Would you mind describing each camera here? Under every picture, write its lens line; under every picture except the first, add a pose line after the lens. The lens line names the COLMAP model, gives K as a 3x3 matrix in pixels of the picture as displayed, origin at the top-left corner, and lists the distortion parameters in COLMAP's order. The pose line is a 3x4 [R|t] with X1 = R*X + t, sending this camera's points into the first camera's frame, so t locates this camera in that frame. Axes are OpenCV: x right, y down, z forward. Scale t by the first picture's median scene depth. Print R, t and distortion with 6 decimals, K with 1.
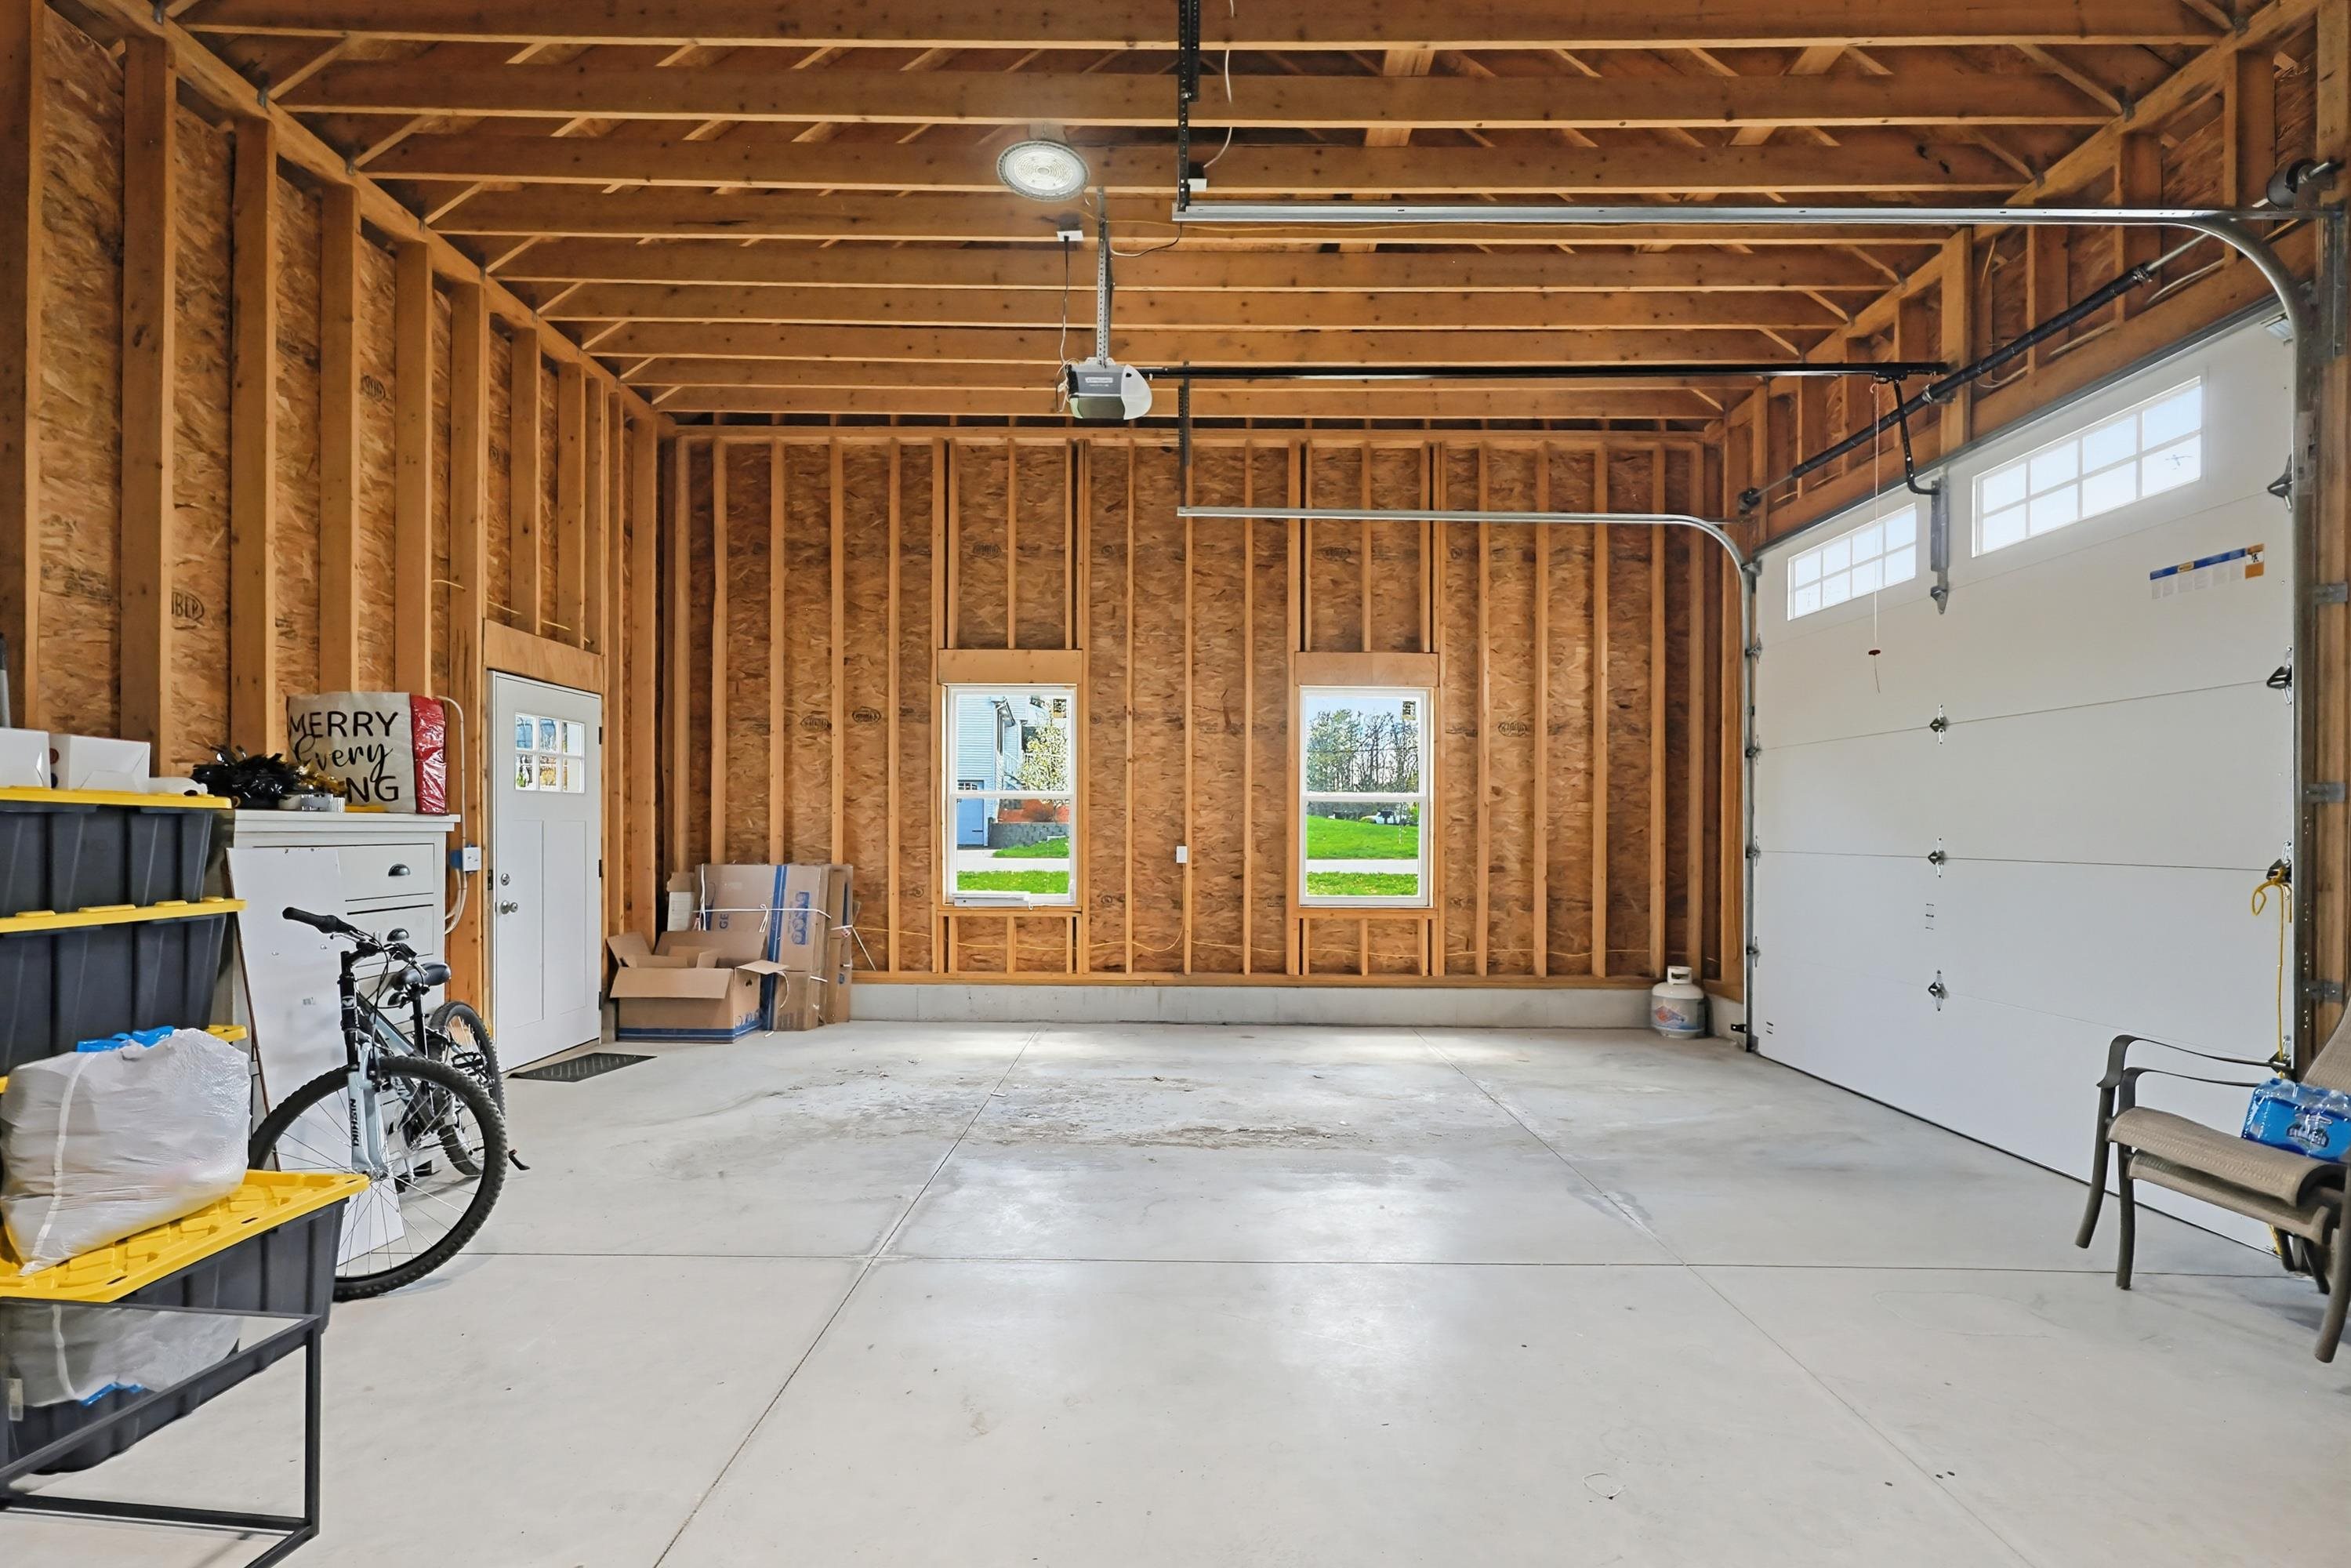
lens RADIAL K [[1008.6, 0, 1175.5], [0, 1008.6, 784.0], [0, 0, 1]] dist [-0.005817, 0.000026]
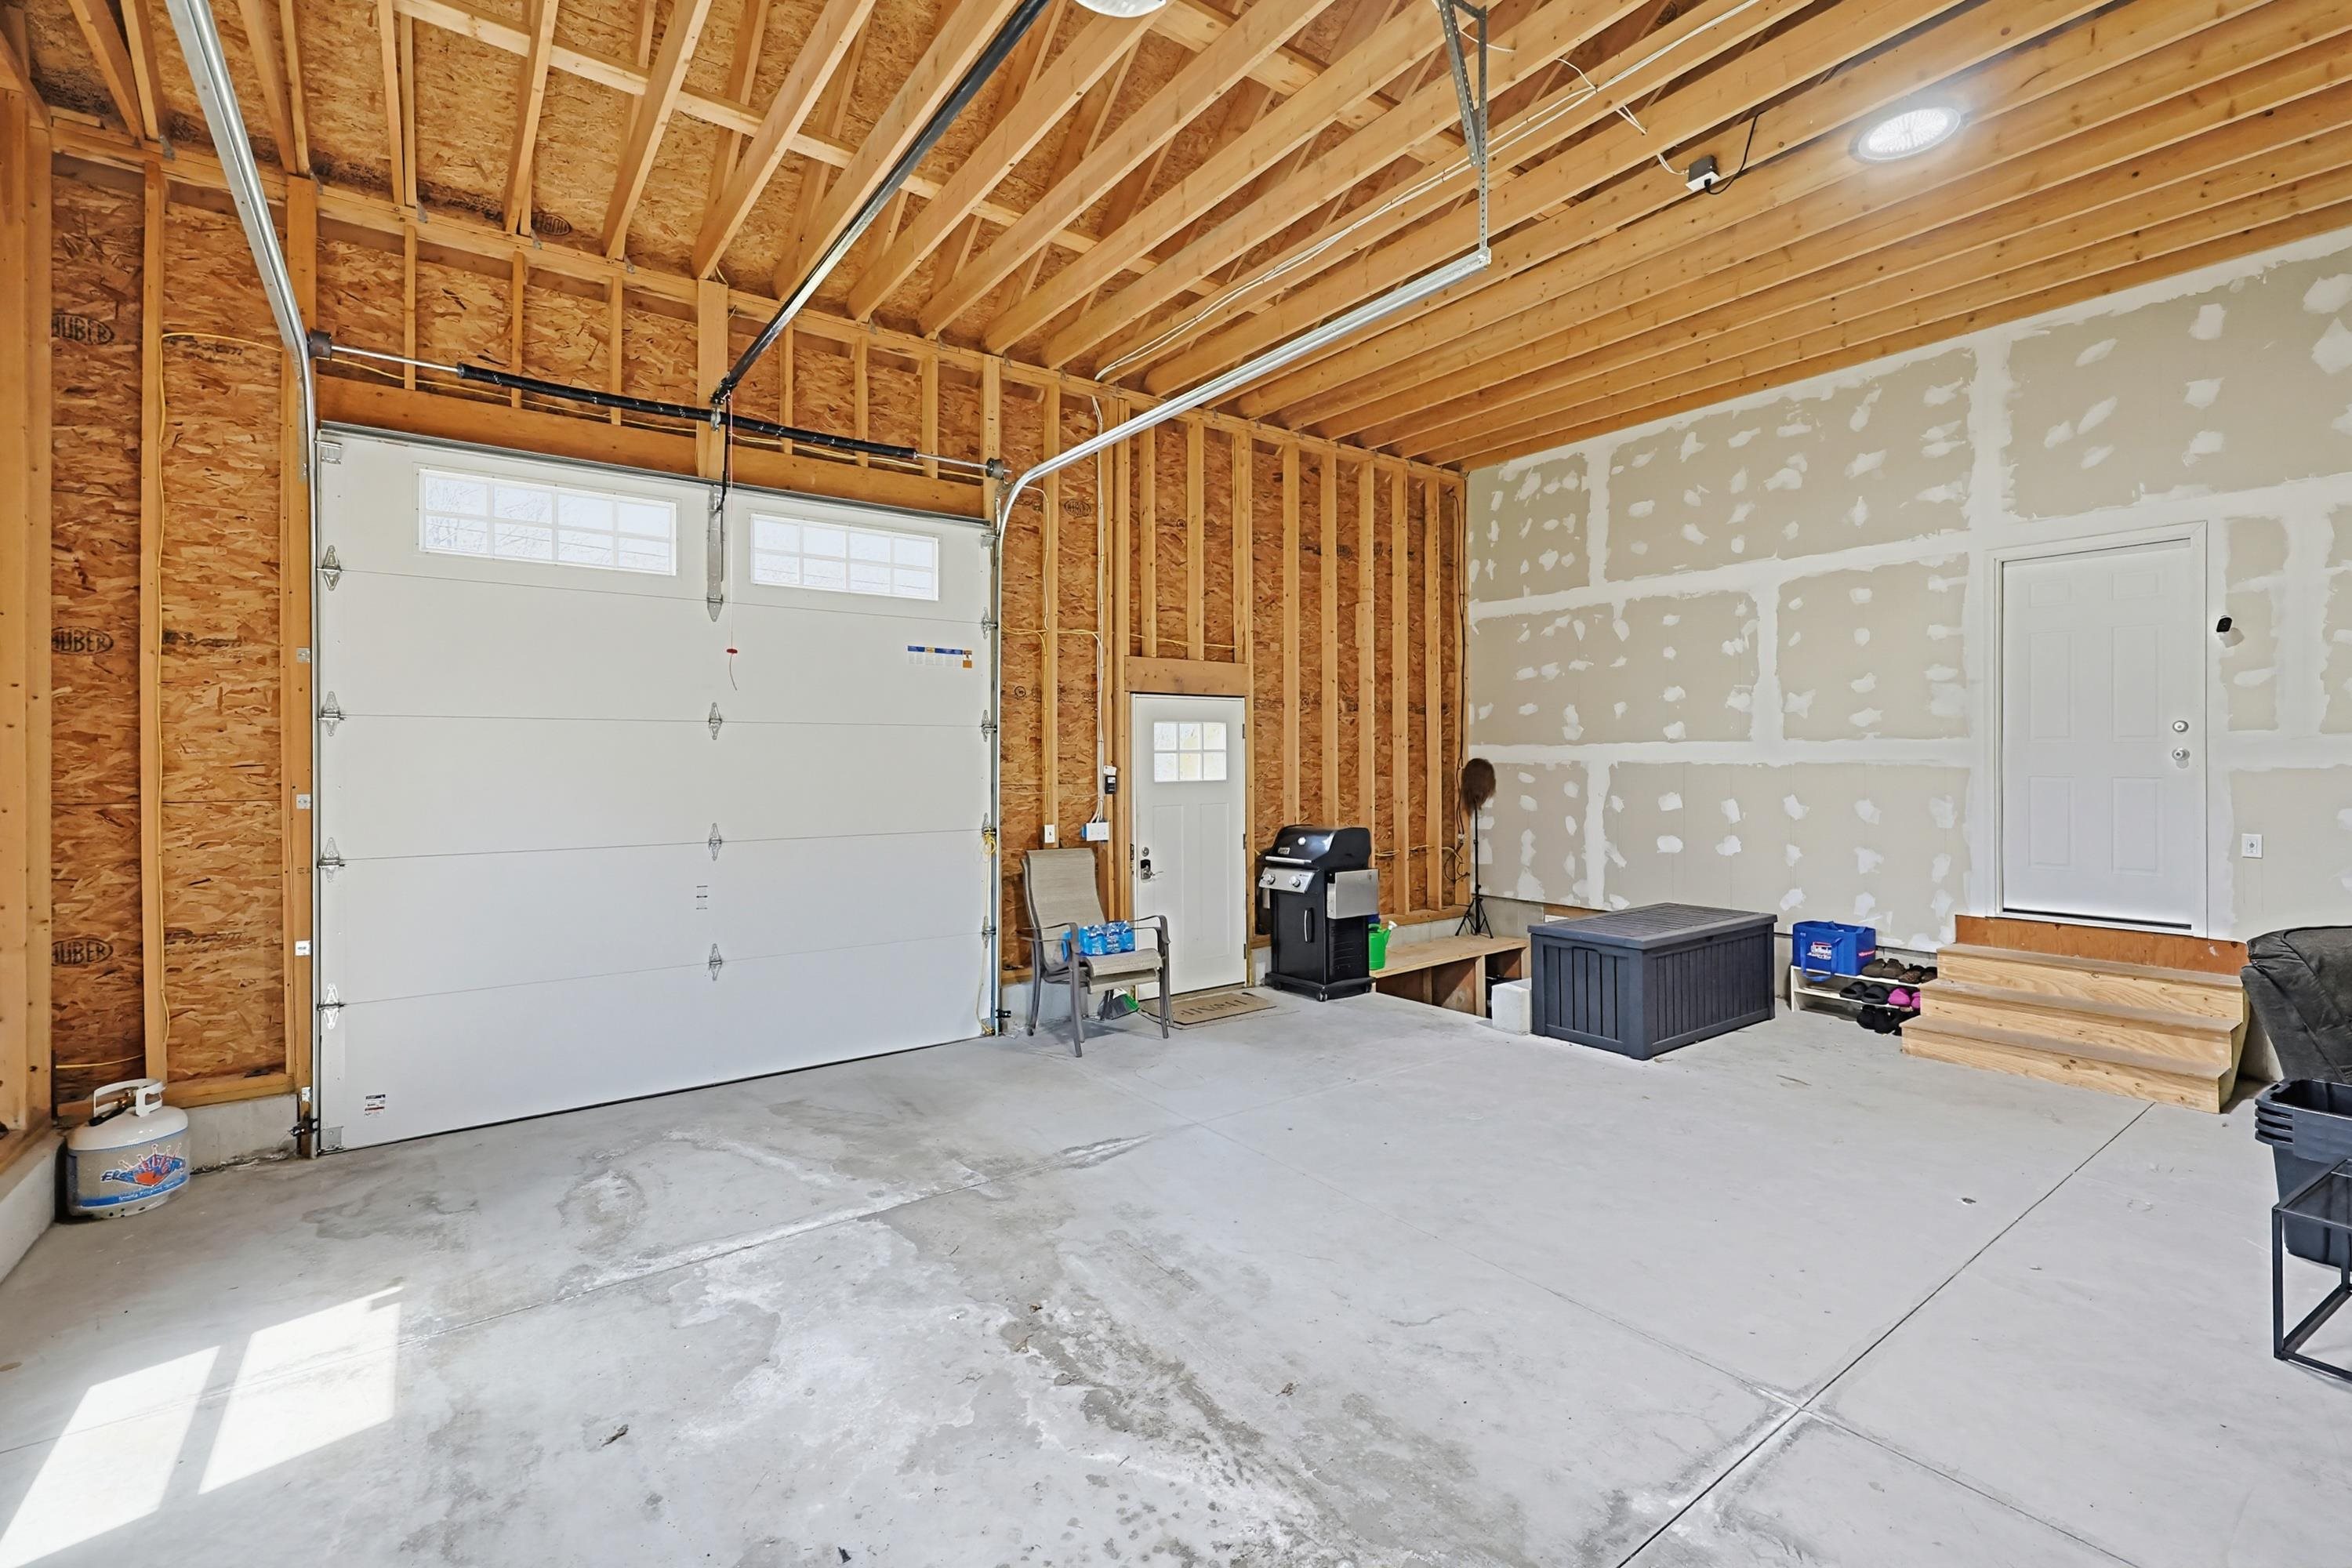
lens RADIAL K [[1009.0, 0, 1176.0], [0, 1009.0, 784.0], [0, 0, 1]] dist [-0.005817, 0.000026]
pose [[-0.590054, -0.021695, 0.807072, -0.448270], [-0.033473, 0.999437, 0.002394, -0.012108], [-0.806670, -0.025603, -0.590448, 1.320940]]
